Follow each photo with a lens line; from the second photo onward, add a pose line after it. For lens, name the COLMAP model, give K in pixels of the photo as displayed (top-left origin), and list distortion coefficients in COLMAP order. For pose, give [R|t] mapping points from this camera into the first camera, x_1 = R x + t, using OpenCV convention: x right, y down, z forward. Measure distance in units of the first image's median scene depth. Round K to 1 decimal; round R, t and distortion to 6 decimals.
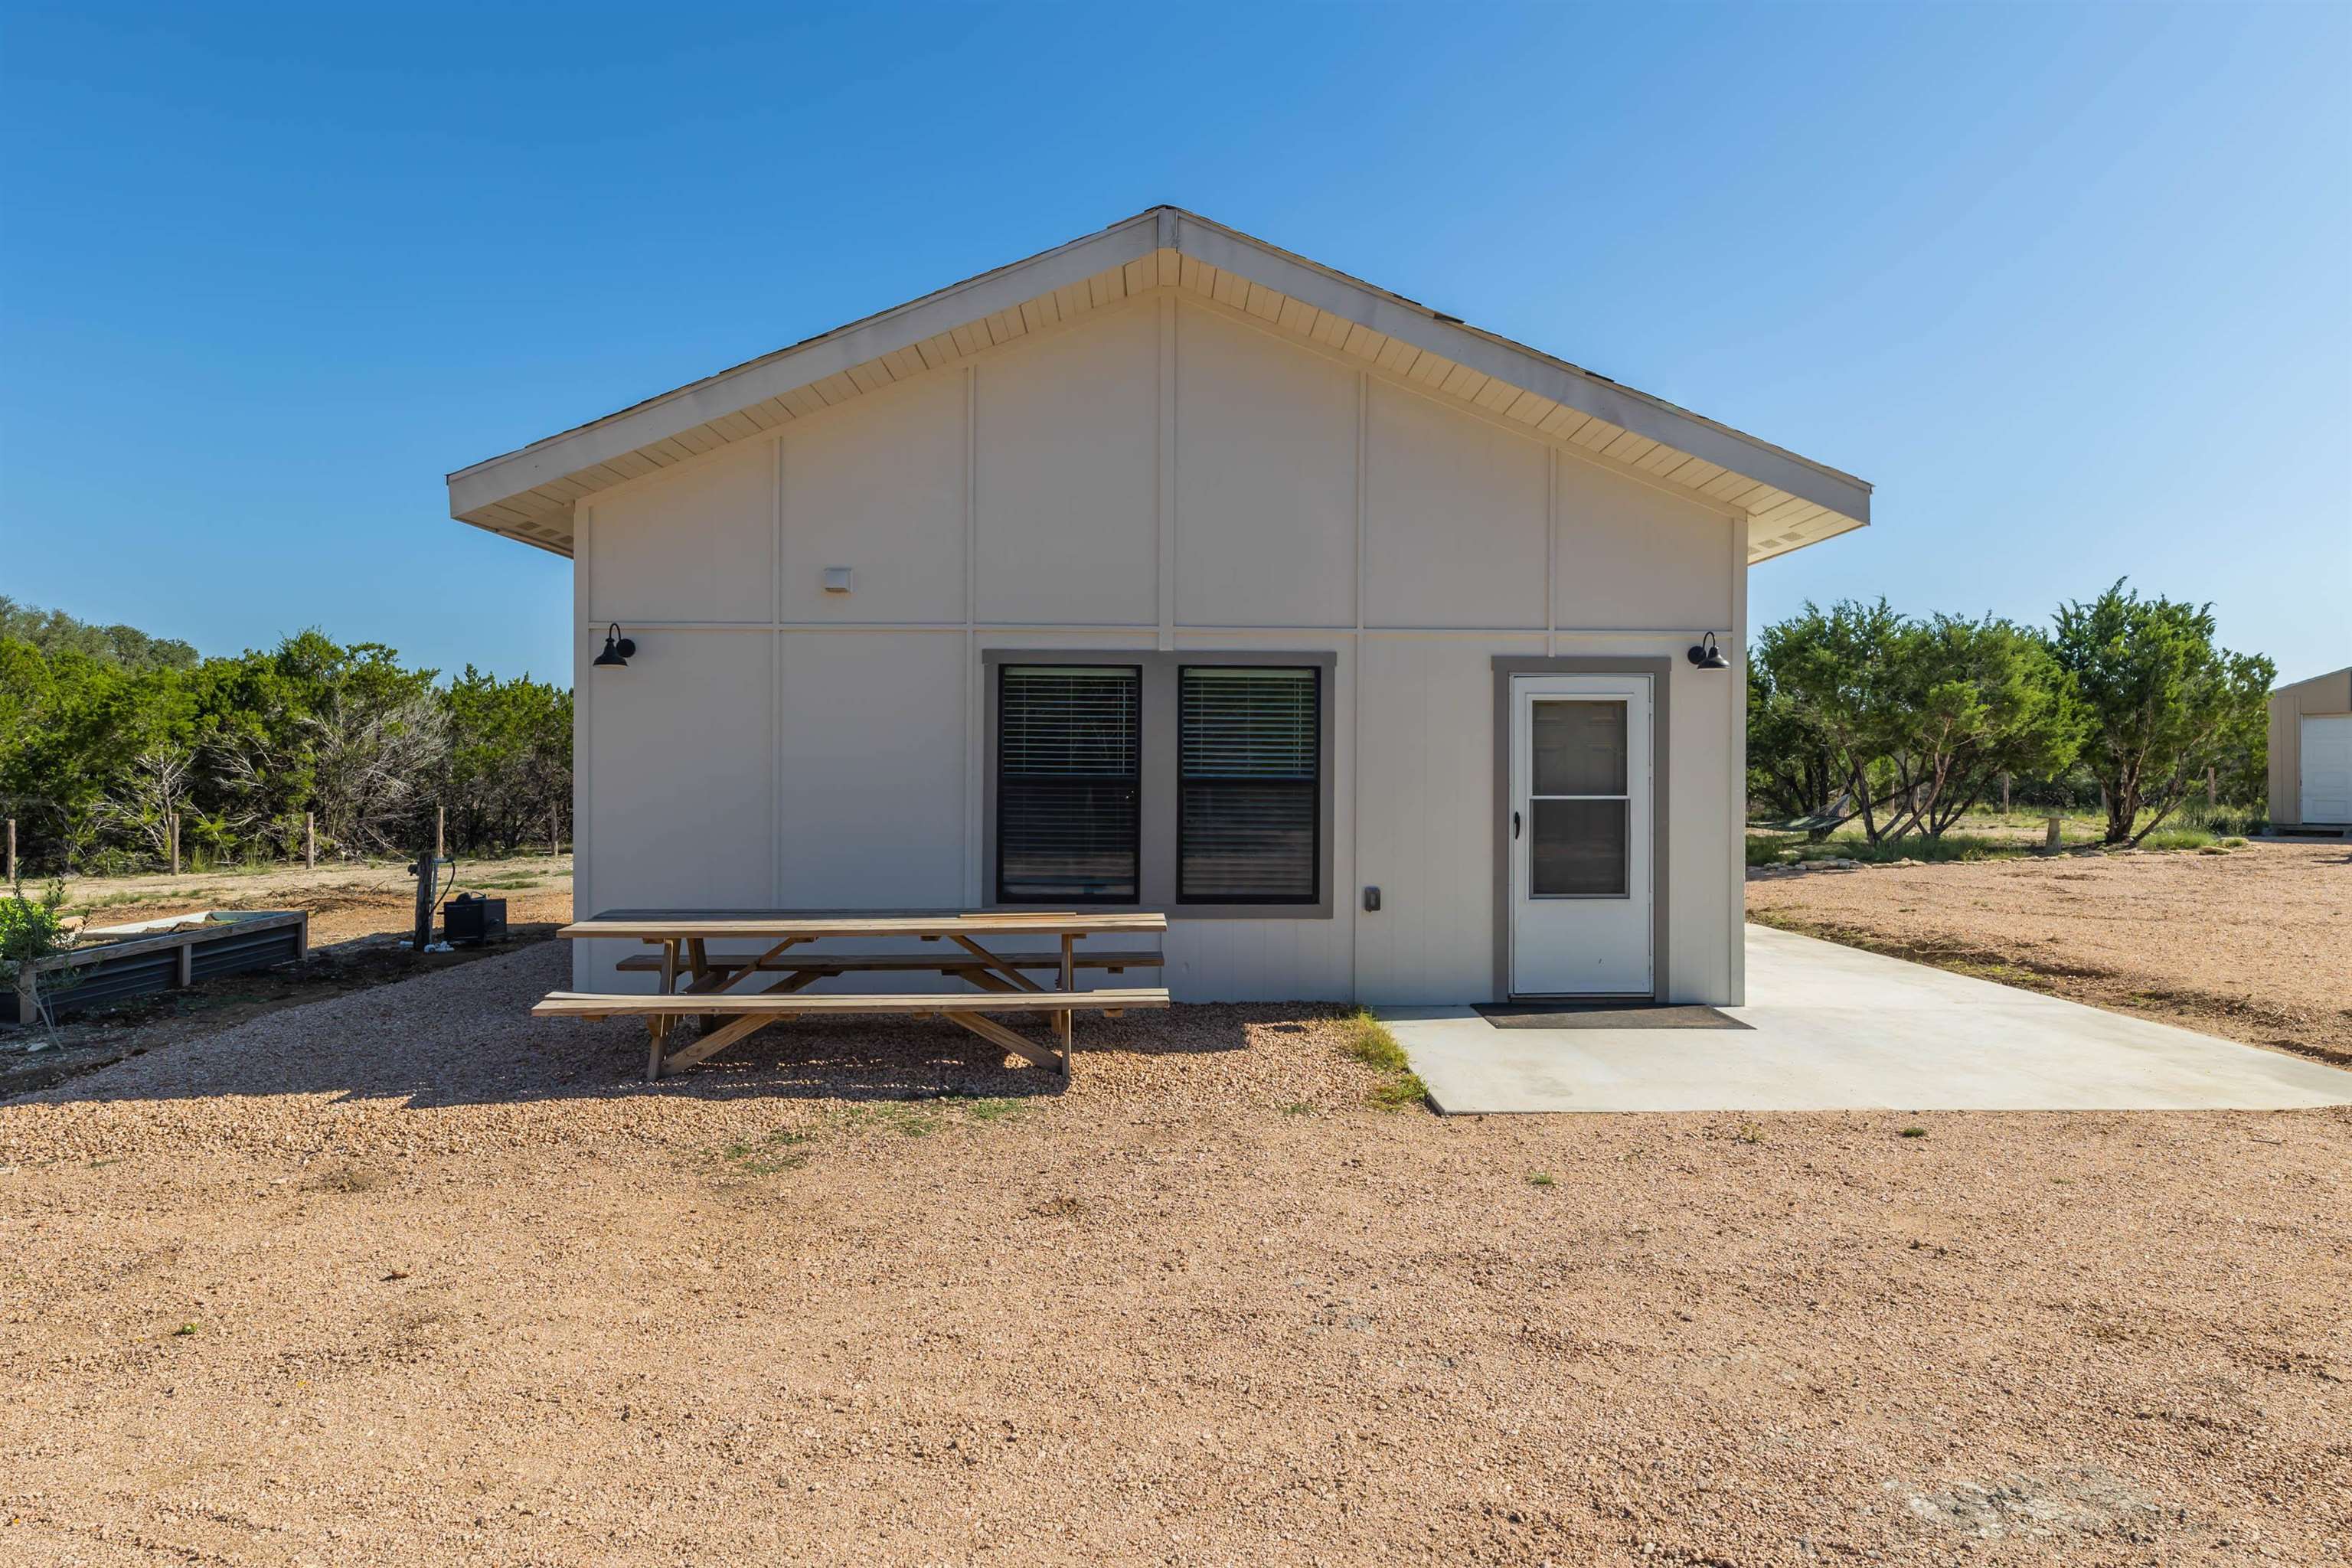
lens RADIAL K [[1320.9, 0, 1175.5], [0, 1320.9, 778.8], [0, 0, 1]] dist [0.001865, -0.000373]
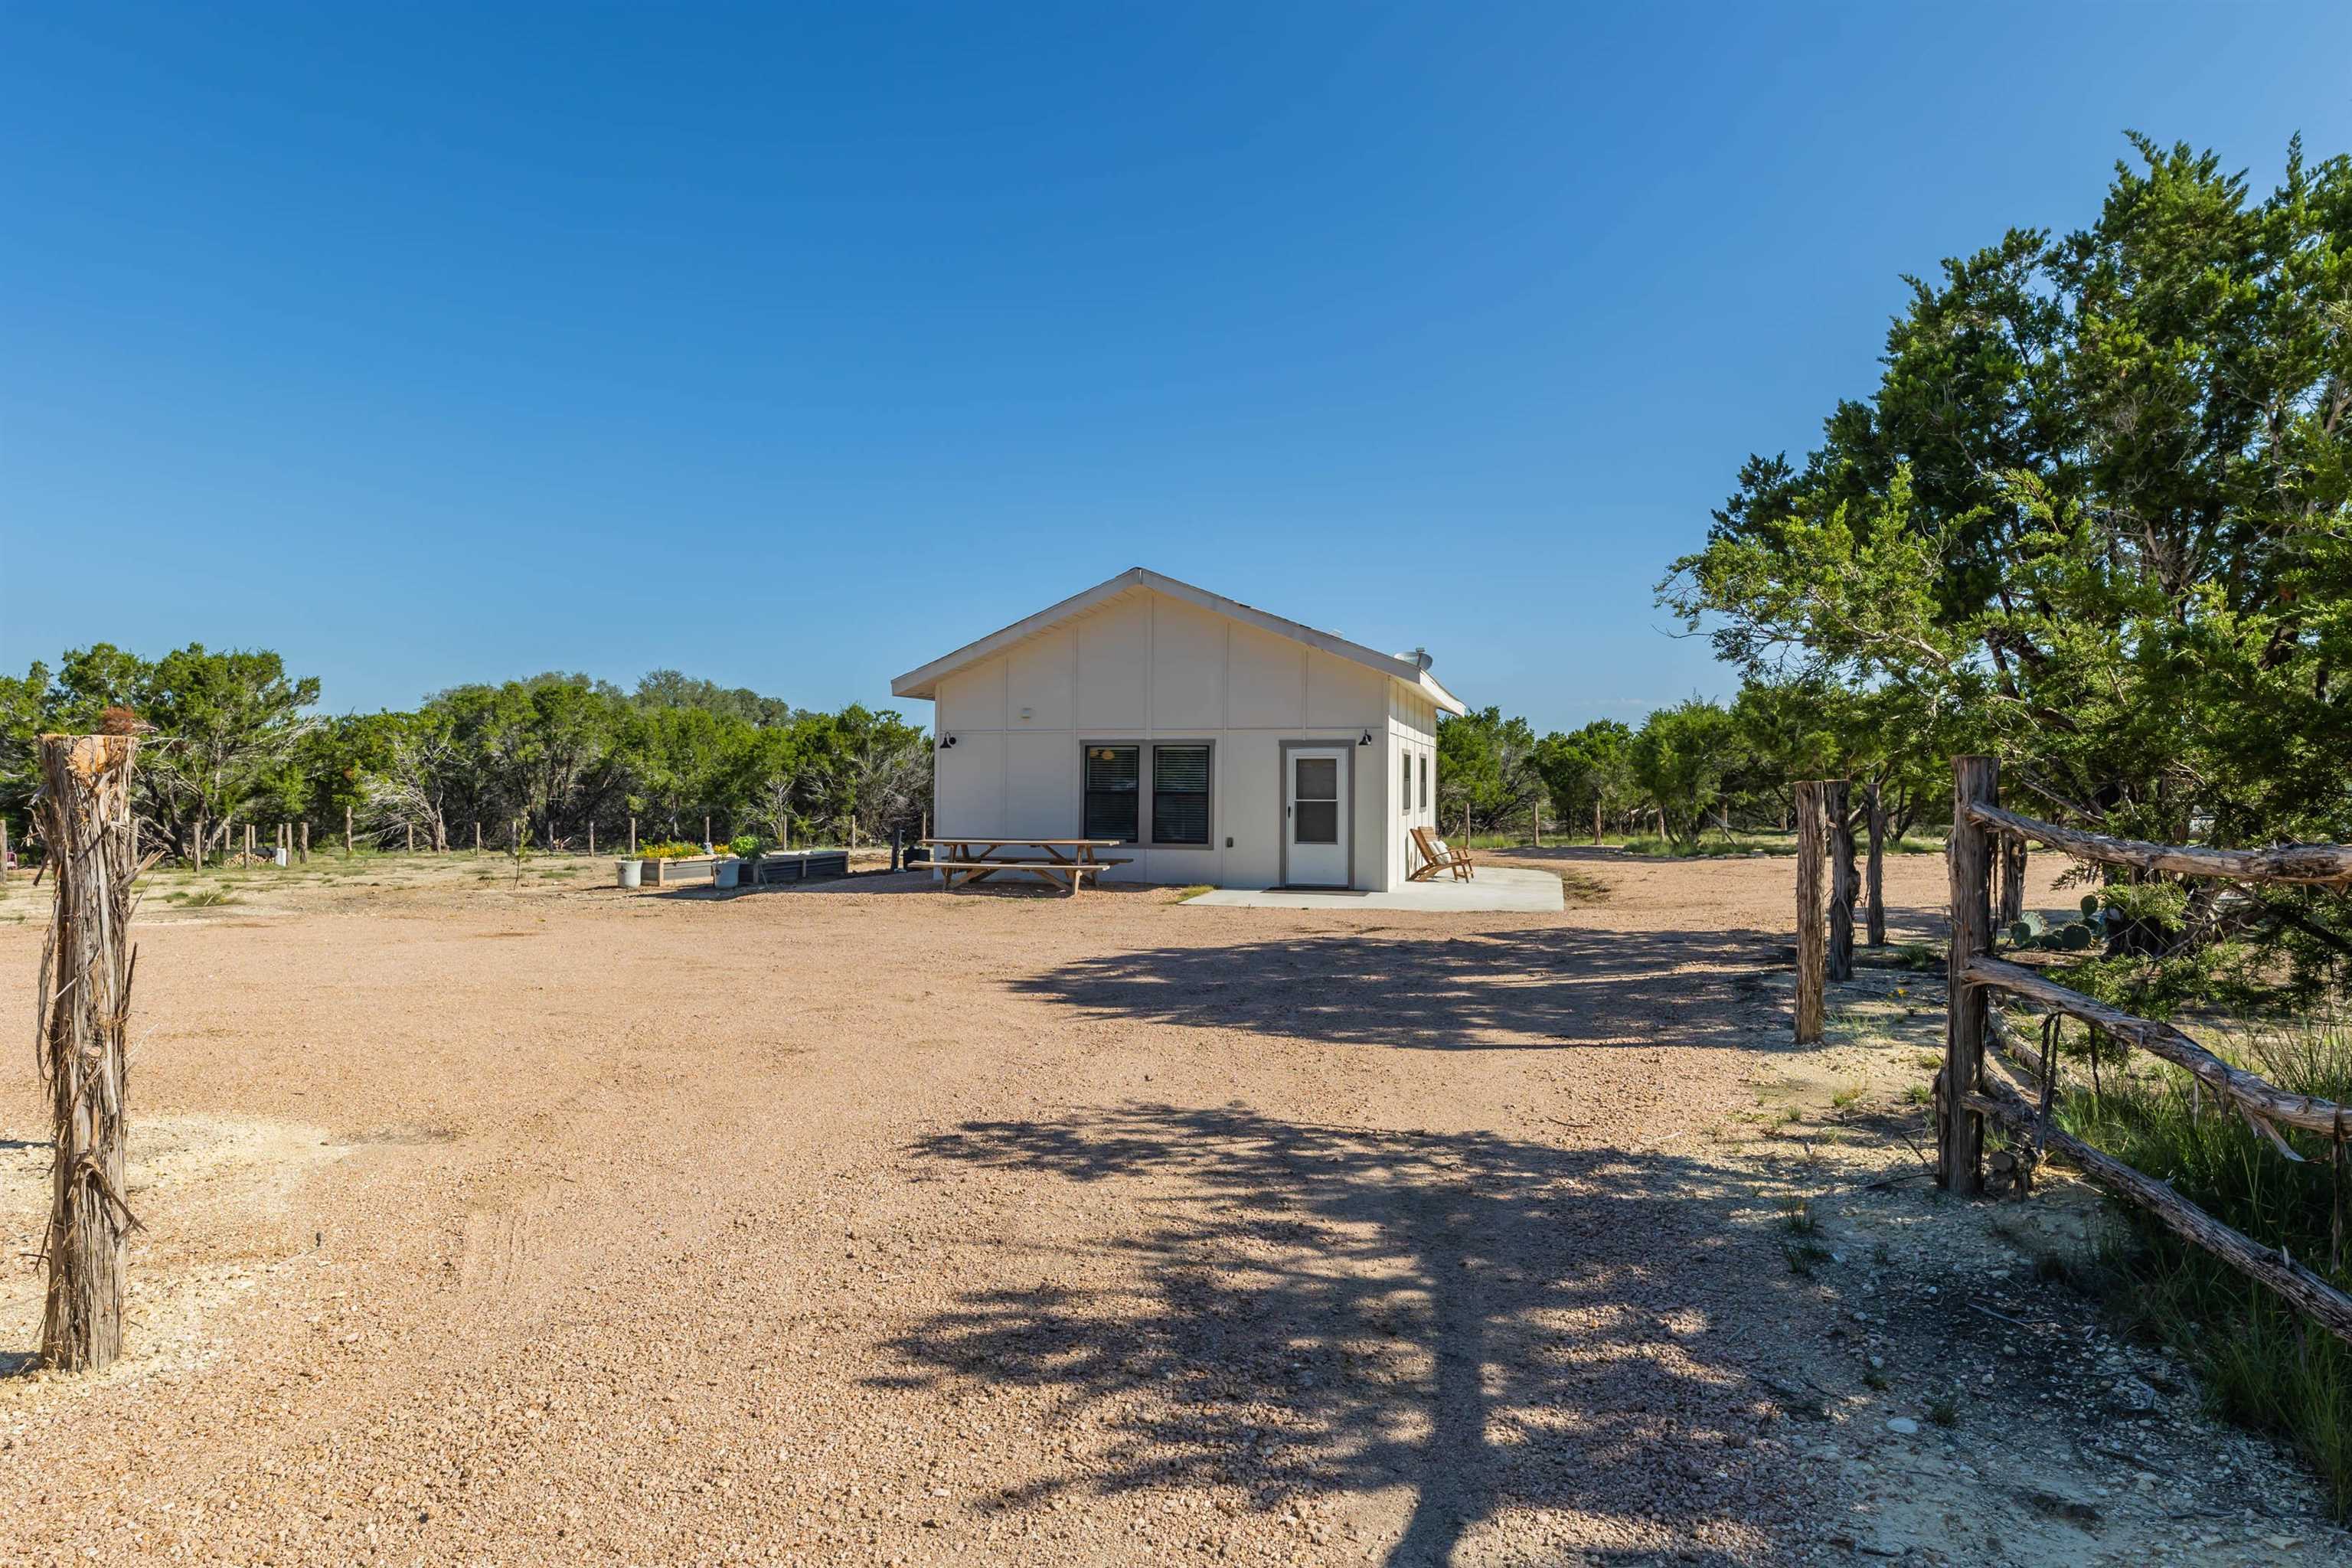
lens RADIAL K [[1225.6, 0, 1173.6], [0, 1225.6, 787.7], [0, 0, 1]] dist [-0.000798, -0.003358]
pose [[0.946808, 0.002399, -0.321789, 0.764714], [-0.005996, 0.999930, -0.010186, 0.015454], [0.321743, 0.011574, 0.946756, -1.133832]]
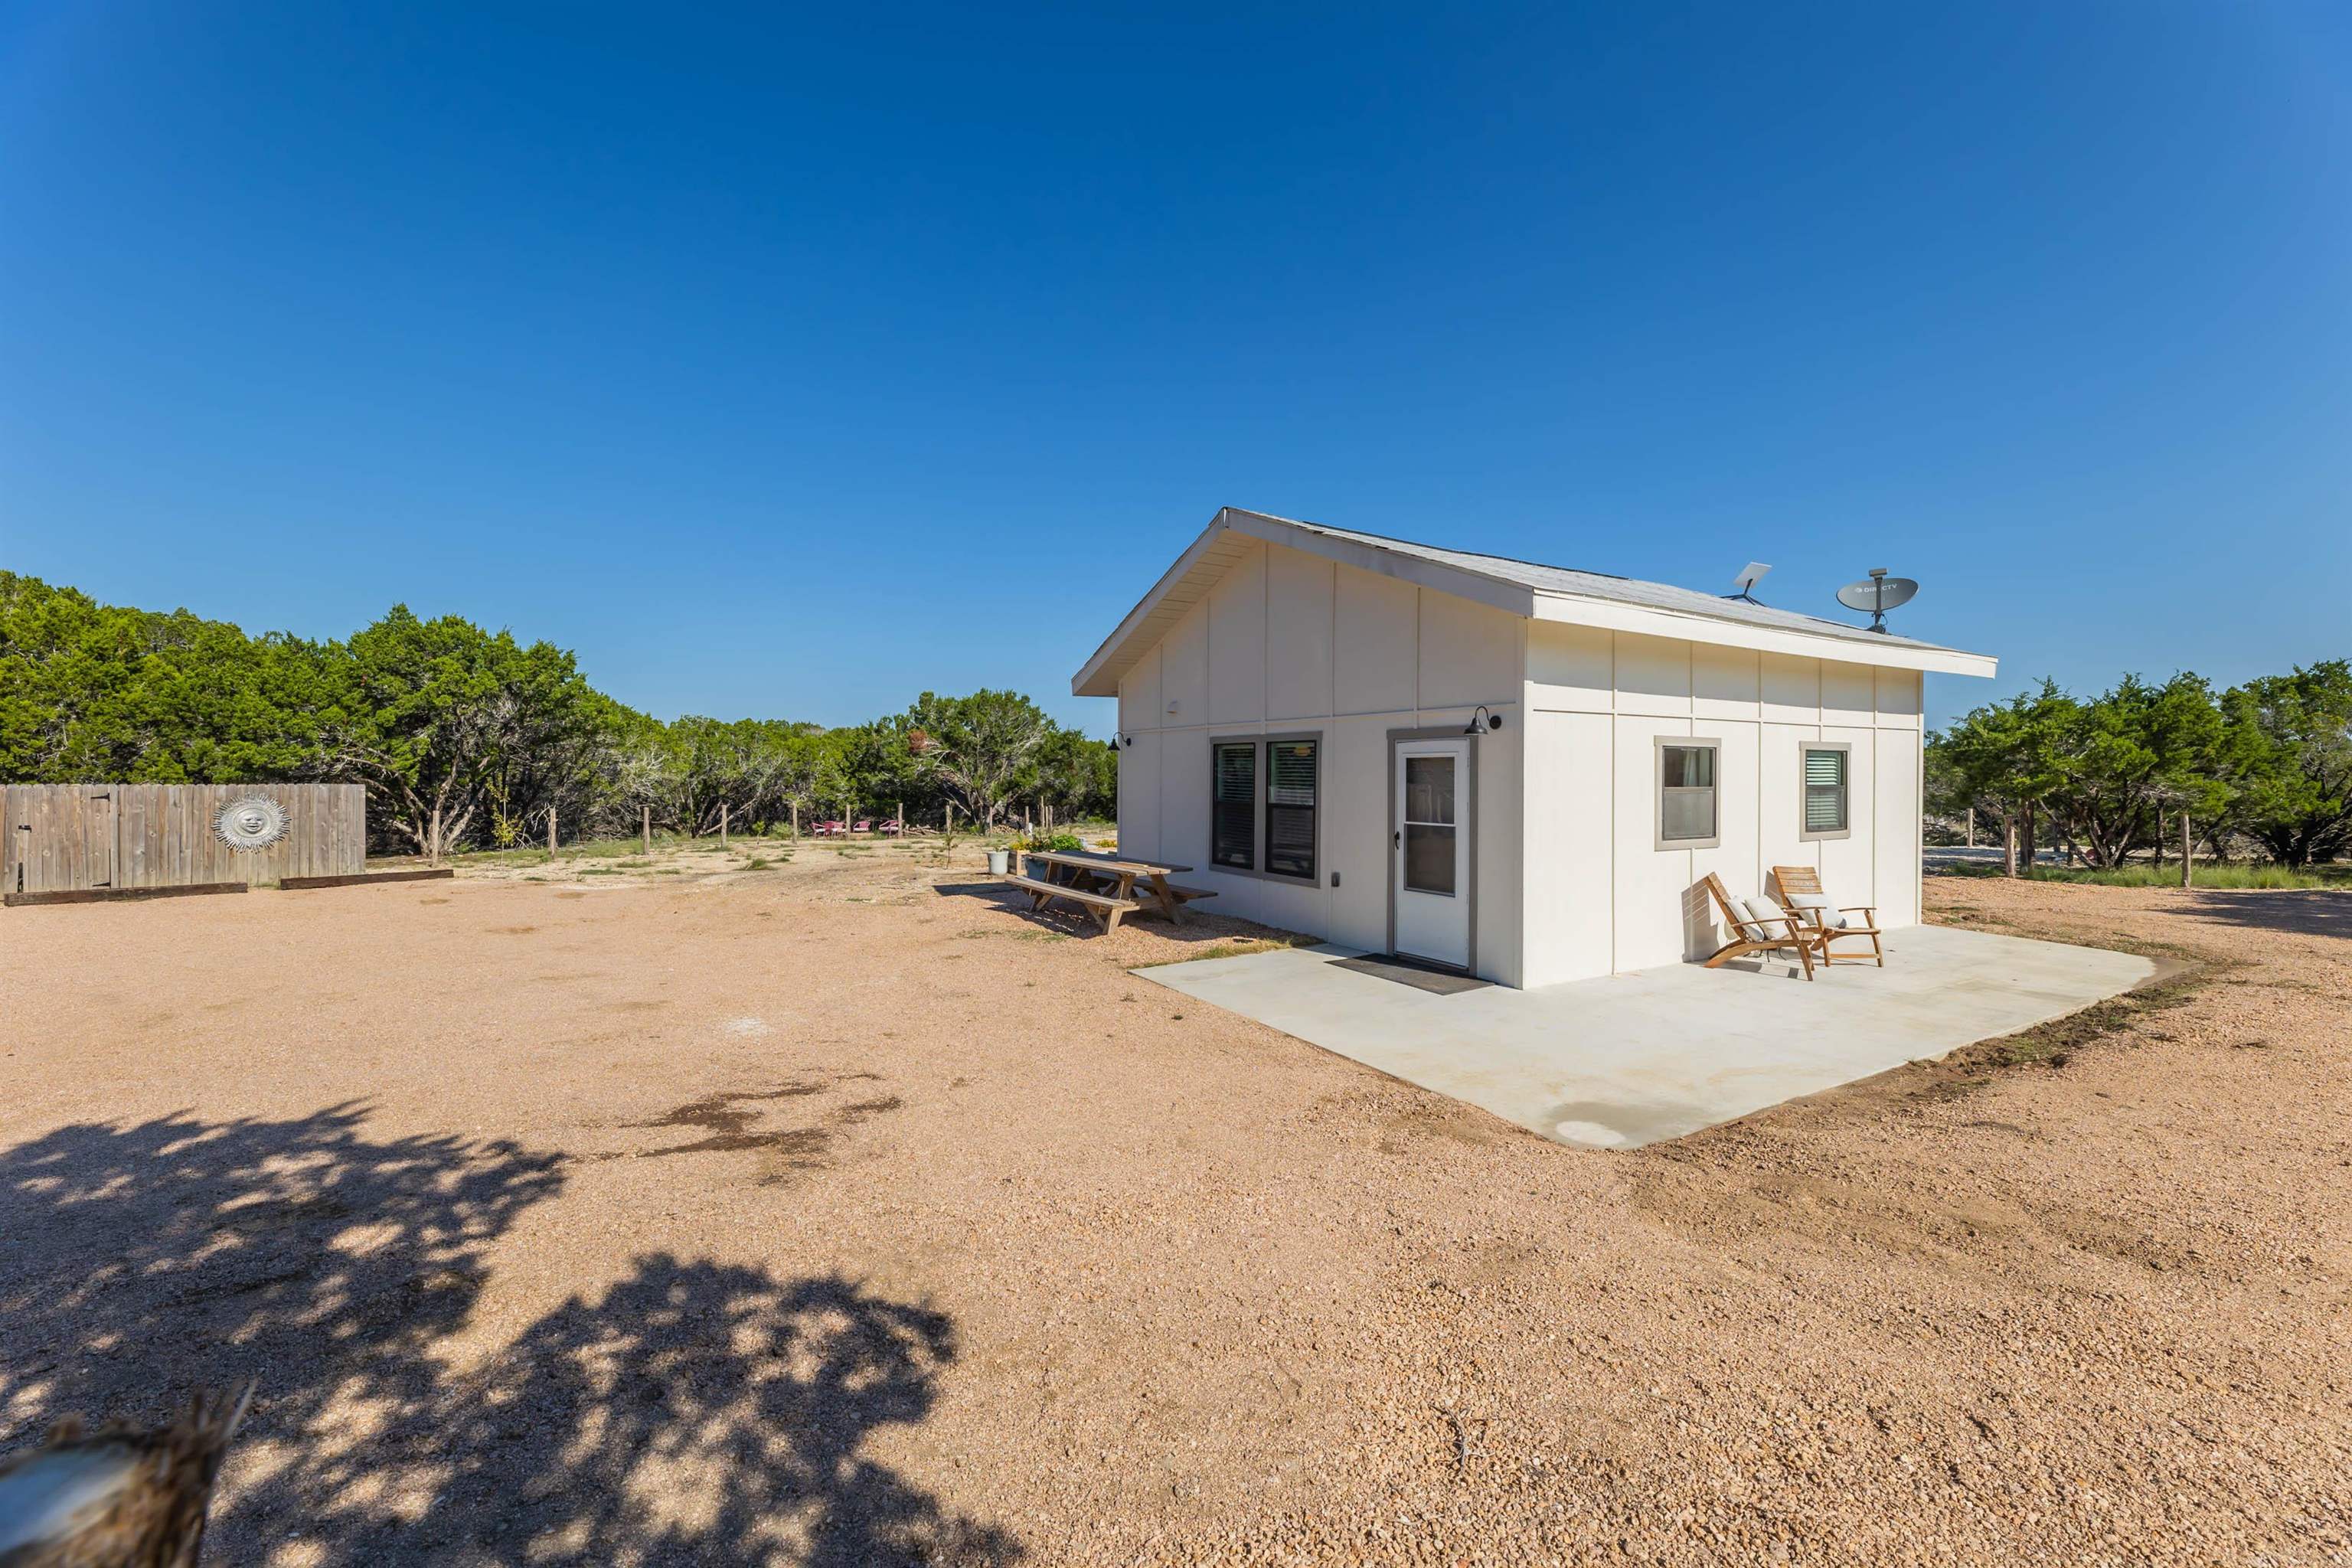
lens RADIAL K [[944.3, 0, 1156.6], [0, 944.3, 777.5], [0, 0, 1]] dist [0.002405, -0.000675]
pose [[0.472634, 0.002346, -0.881256, 1.080507], [-0.009440, 0.999953, -0.002401, -0.031714], [0.881208, 0.009454, 0.472634, 0.242013]]
